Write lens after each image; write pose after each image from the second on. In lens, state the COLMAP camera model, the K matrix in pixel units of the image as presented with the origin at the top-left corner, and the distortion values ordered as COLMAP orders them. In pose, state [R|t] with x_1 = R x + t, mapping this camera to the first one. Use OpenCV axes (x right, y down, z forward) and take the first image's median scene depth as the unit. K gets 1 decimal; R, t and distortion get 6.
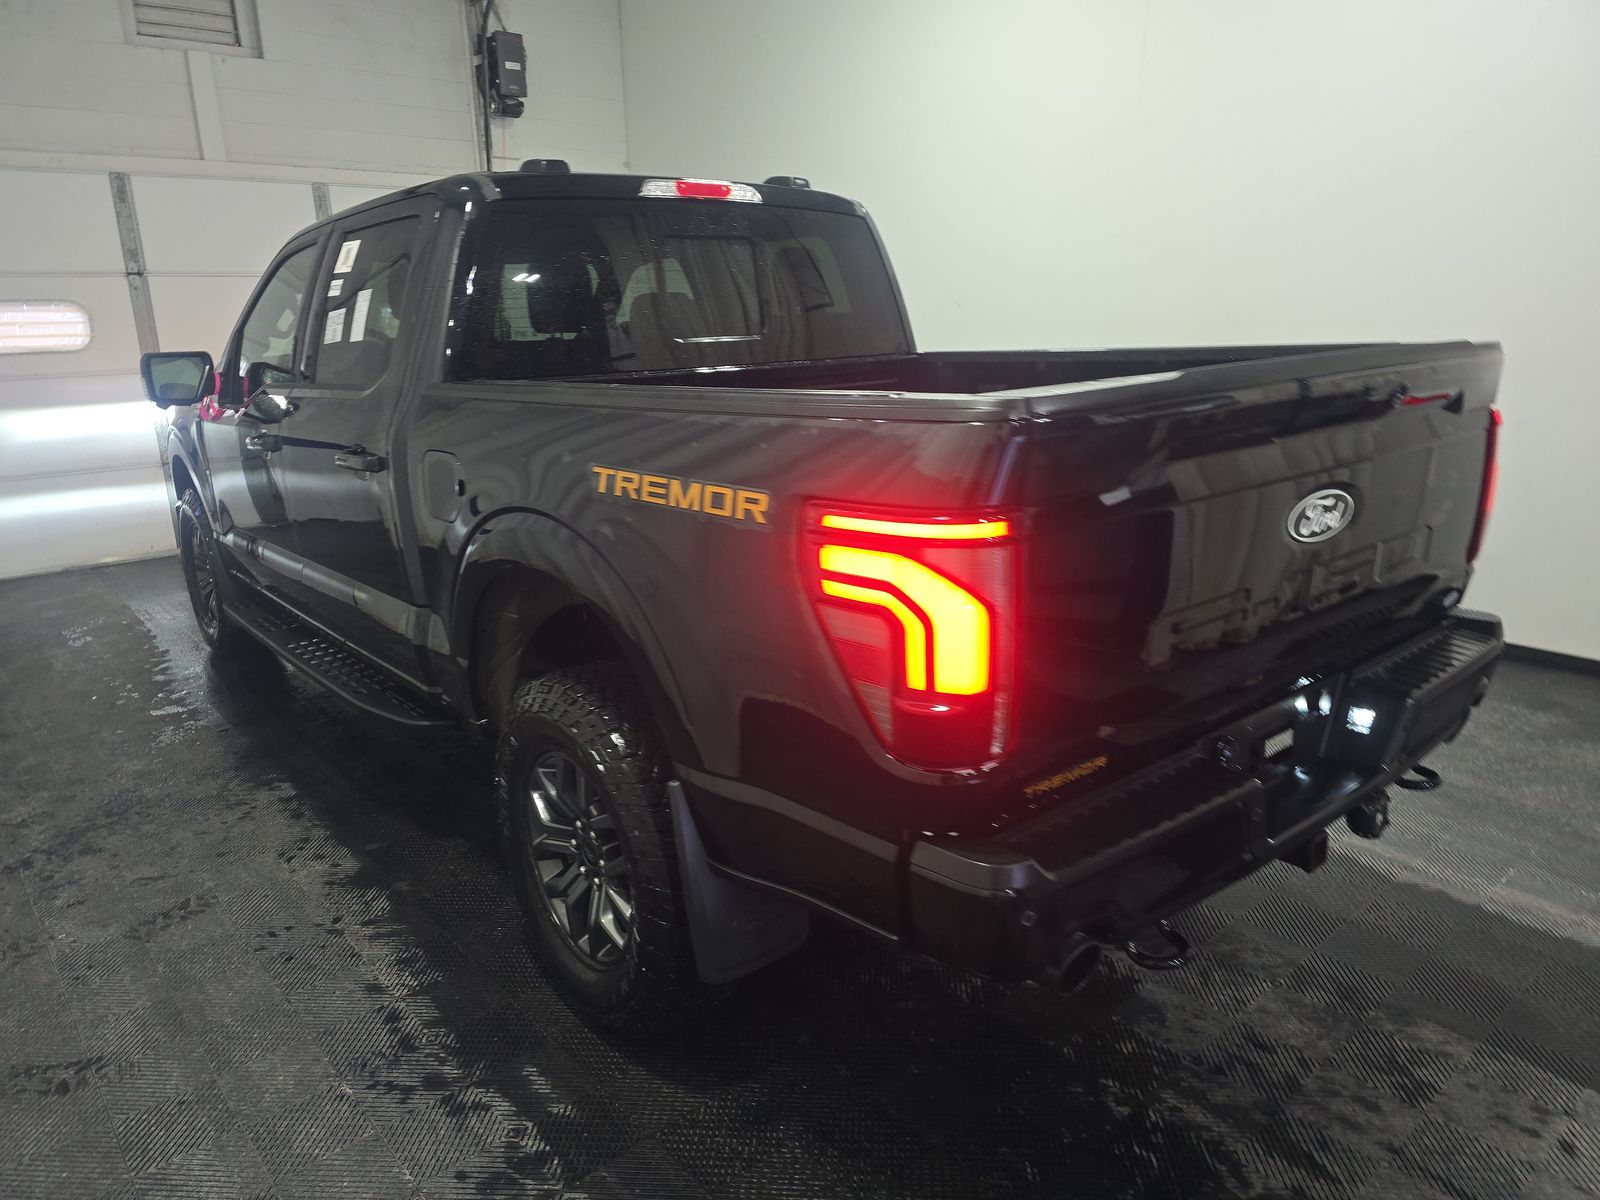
lens RADIAL K [[1086.9, 0, 800.0], [0, 1086.9, 600.0], [0, 0, 1]] dist [0.000973, -0.001681]
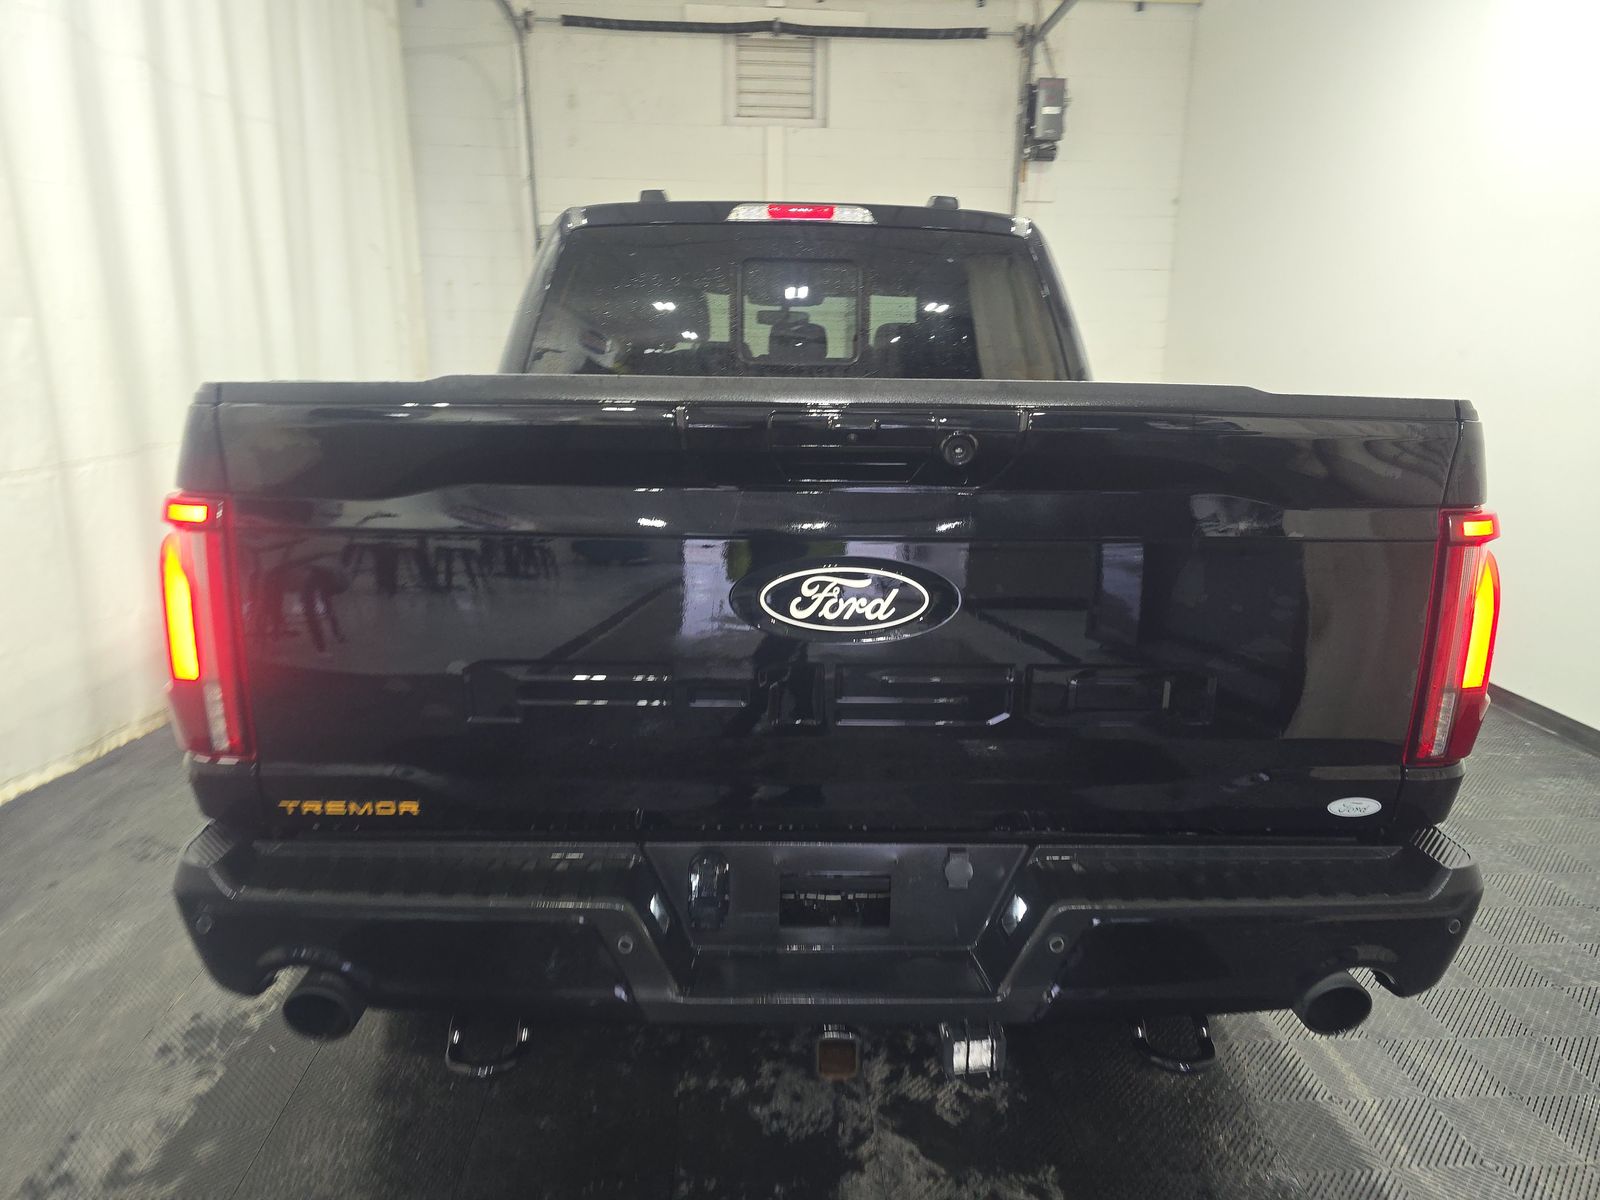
lens RADIAL K [[1052.1, 0, 788.4], [0, 1052.1, 599.0], [0, 0, 1]] dist [0.028488, -0.000058]
pose [[0.783447, 0.172693, -0.596982, 0.371961], [-0.194699, 0.980460, 0.028112, -0.038377], [0.590172, 0.094208, 0.801762, 0.174161]]
